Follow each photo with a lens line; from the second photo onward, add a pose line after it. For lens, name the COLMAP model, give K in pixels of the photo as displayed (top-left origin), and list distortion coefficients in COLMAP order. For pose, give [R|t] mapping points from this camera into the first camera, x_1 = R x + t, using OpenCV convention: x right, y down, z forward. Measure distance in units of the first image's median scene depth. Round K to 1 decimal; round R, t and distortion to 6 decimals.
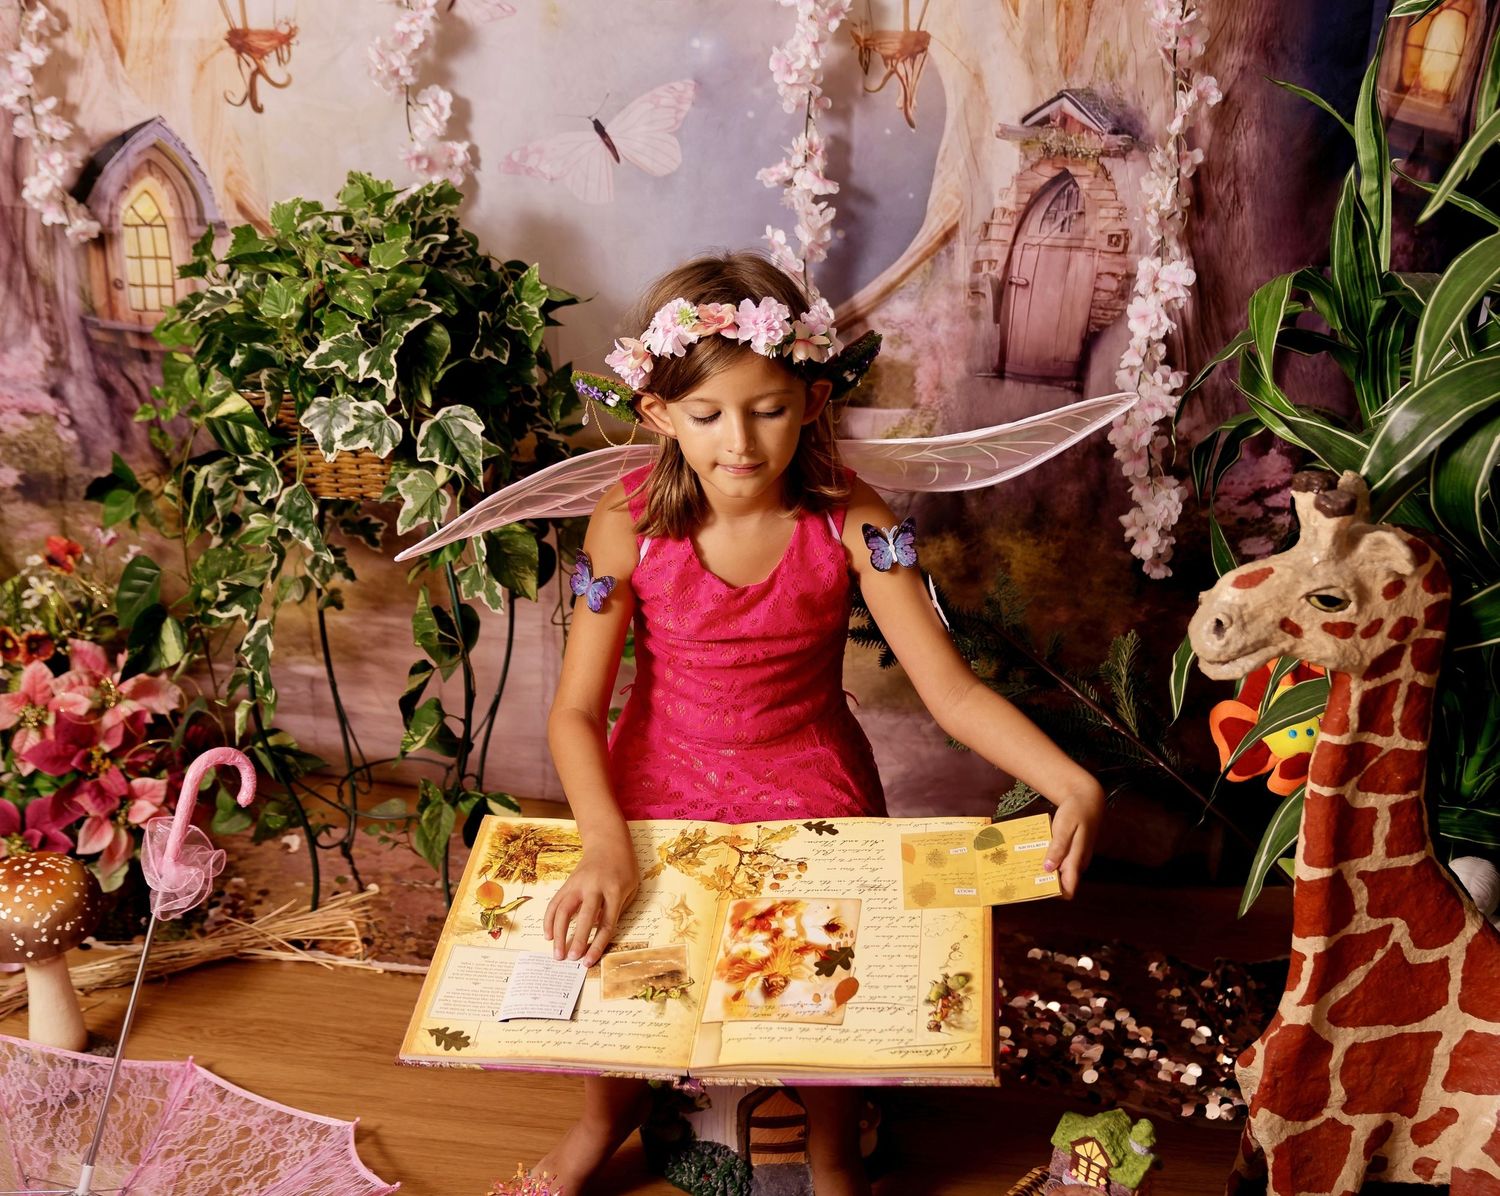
lens RADIAL K [[1713.9, 0, 745.2], [0, 1713.9, 547.9], [0, 0, 1]] dist [-0.082861, 0.182378]
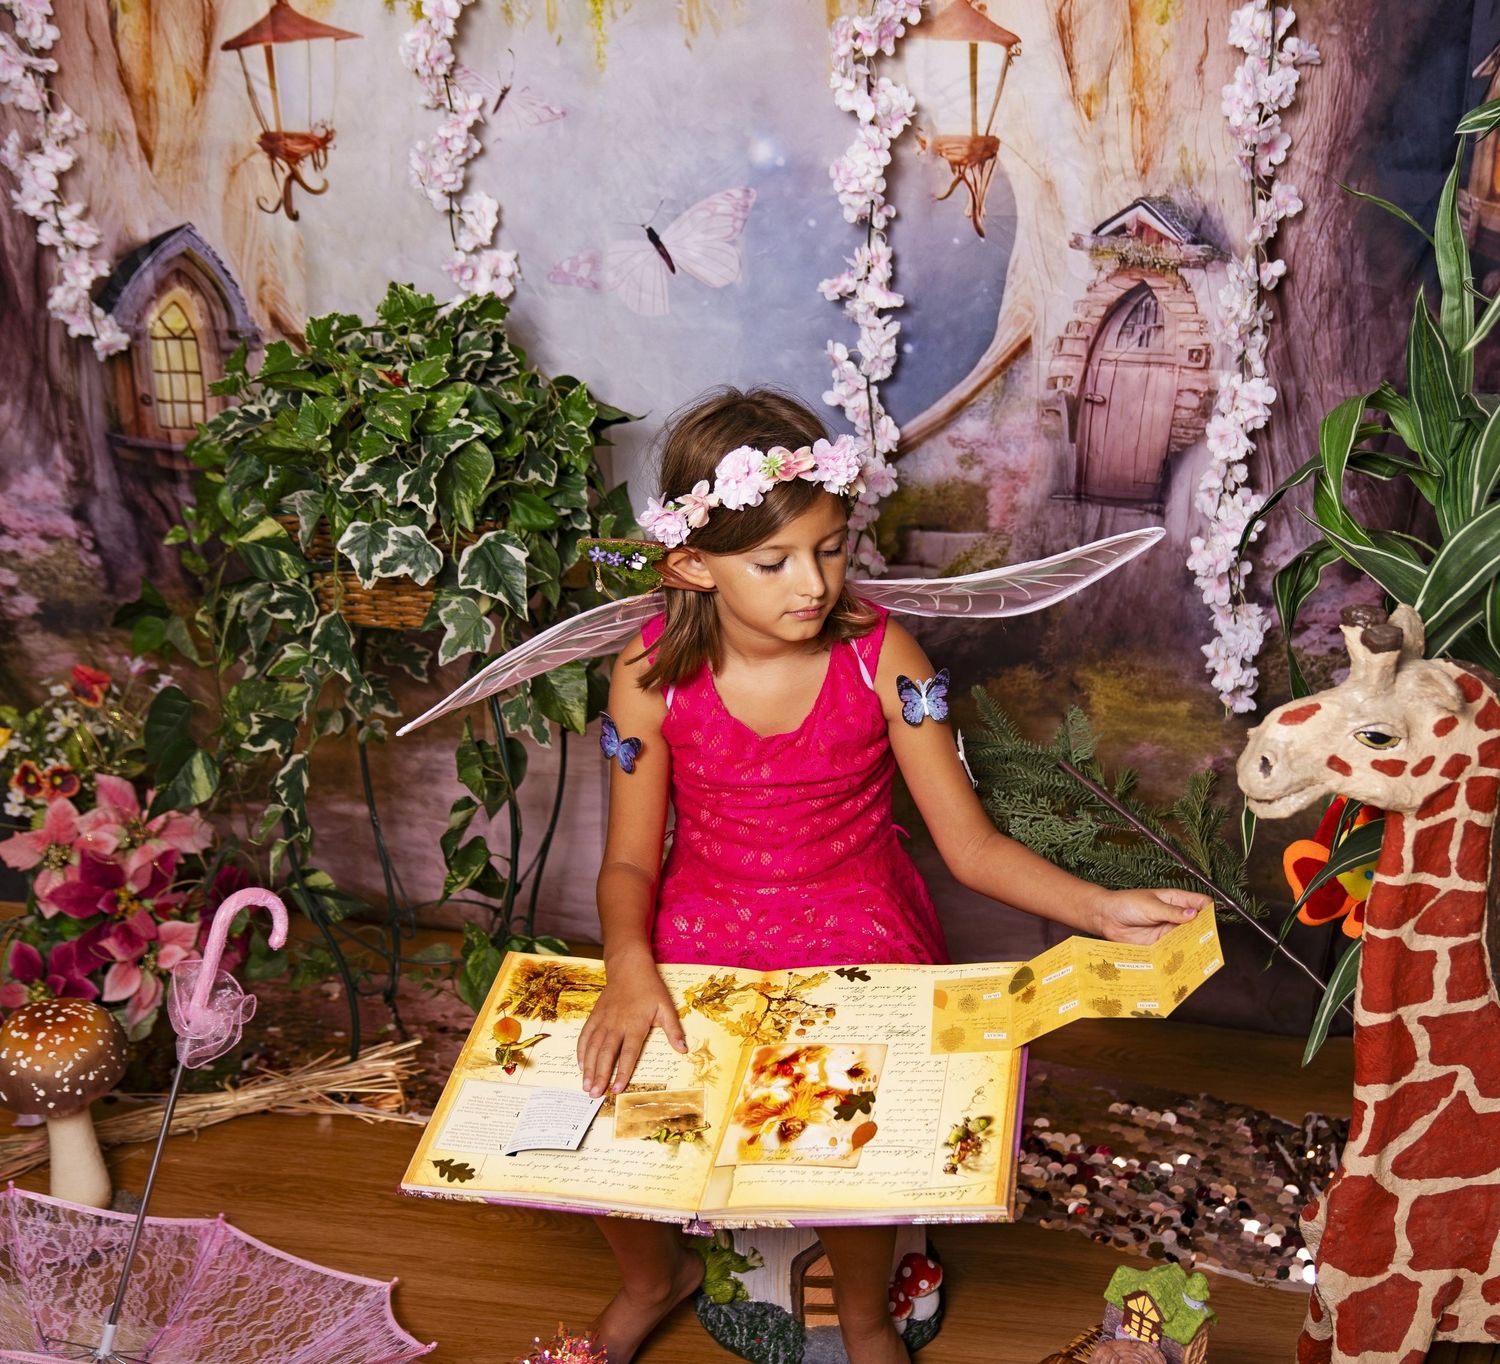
lens RADIAL K [[1903.4, 0, 840.7], [0, 1903.4, 662.3], [0, 0, 1]] dist [-0.072254, 0.211008]
pose [[0.999980, 0.000639, -0.006344, 0.027424], [-0.000669, 0.999989, -0.004715, -0.004524], [0.006341, 0.004719, 0.999969, -0.058749]]
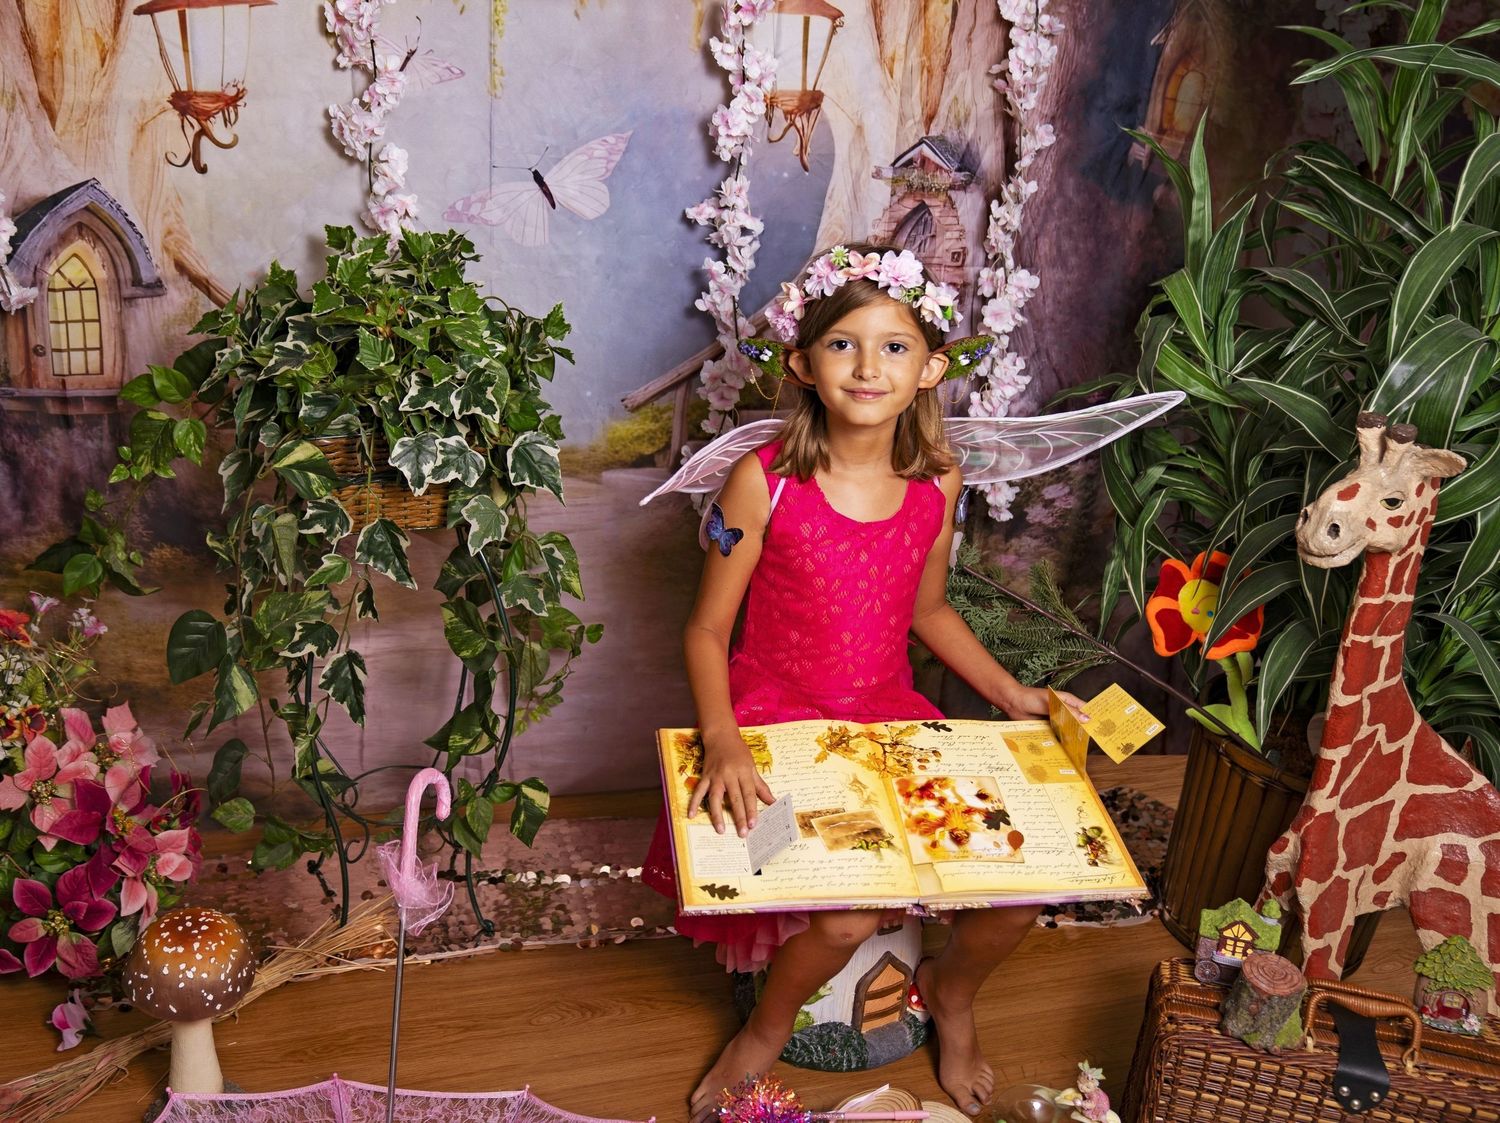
lens RADIAL K [[1529.0, 0, 682.8], [0, 1529.0, 569.5], [0, 0, 1]] dist [-0.075782, 0.166558]
pose [[0.912910, -0.128617, 0.387367, -0.454664], [0.120631, 0.991678, 0.044975, -0.026774], [-0.389928, 0.005670, 0.920828, 0.046252]]
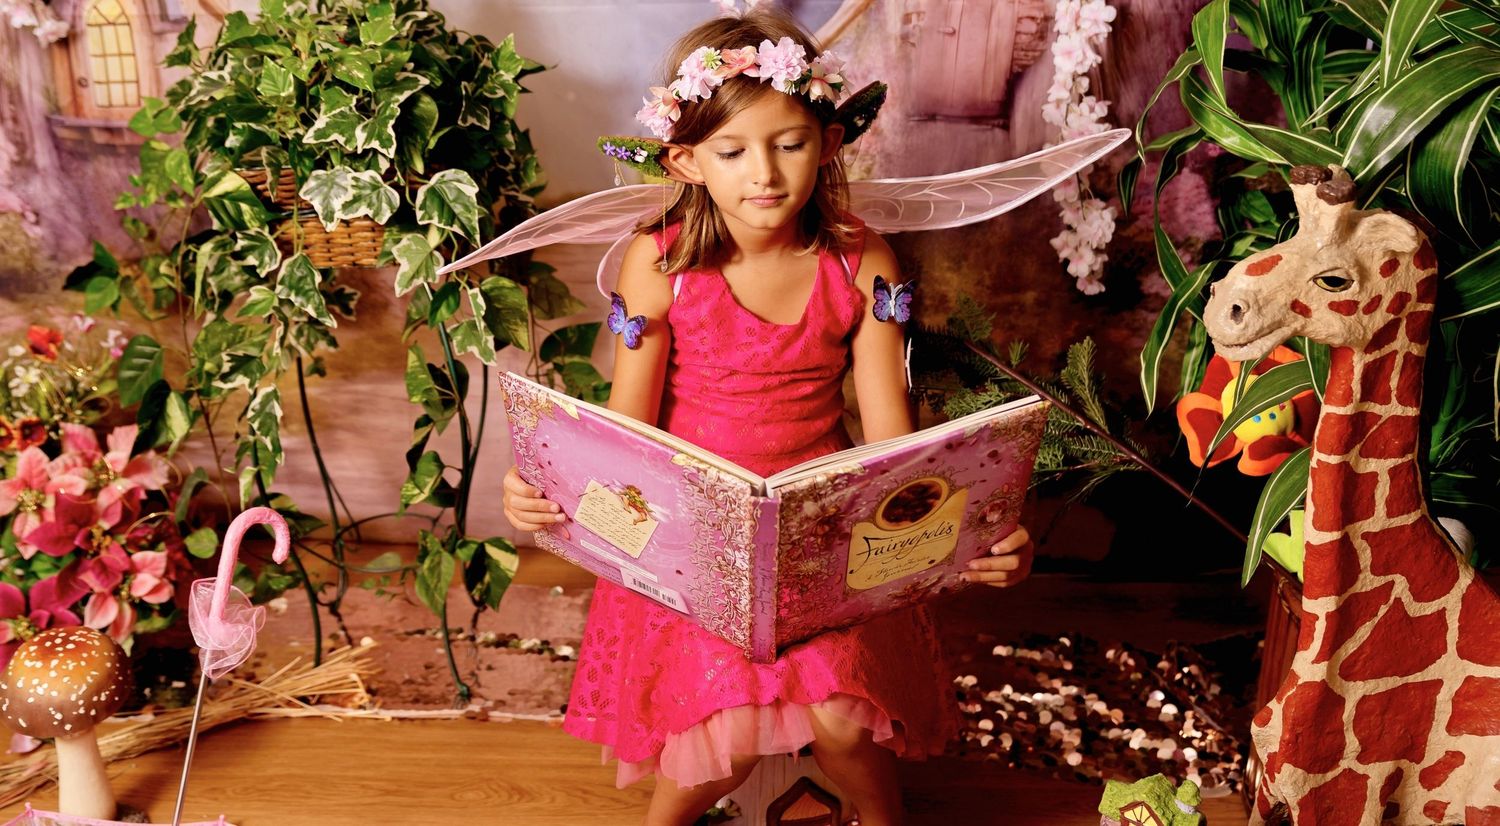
lens RADIAL K [[1601.1, 0, 672.0], [0, 1601.1, 261.5], [0, 0, 1]] dist [-0.055172, 0.193019]
pose [[0.995526, -0.066008, 0.067604, -0.098005], [0.068429, 0.997071, -0.034148, 0.015868], [-0.065152, 0.038621, 0.997128, 0.002992]]
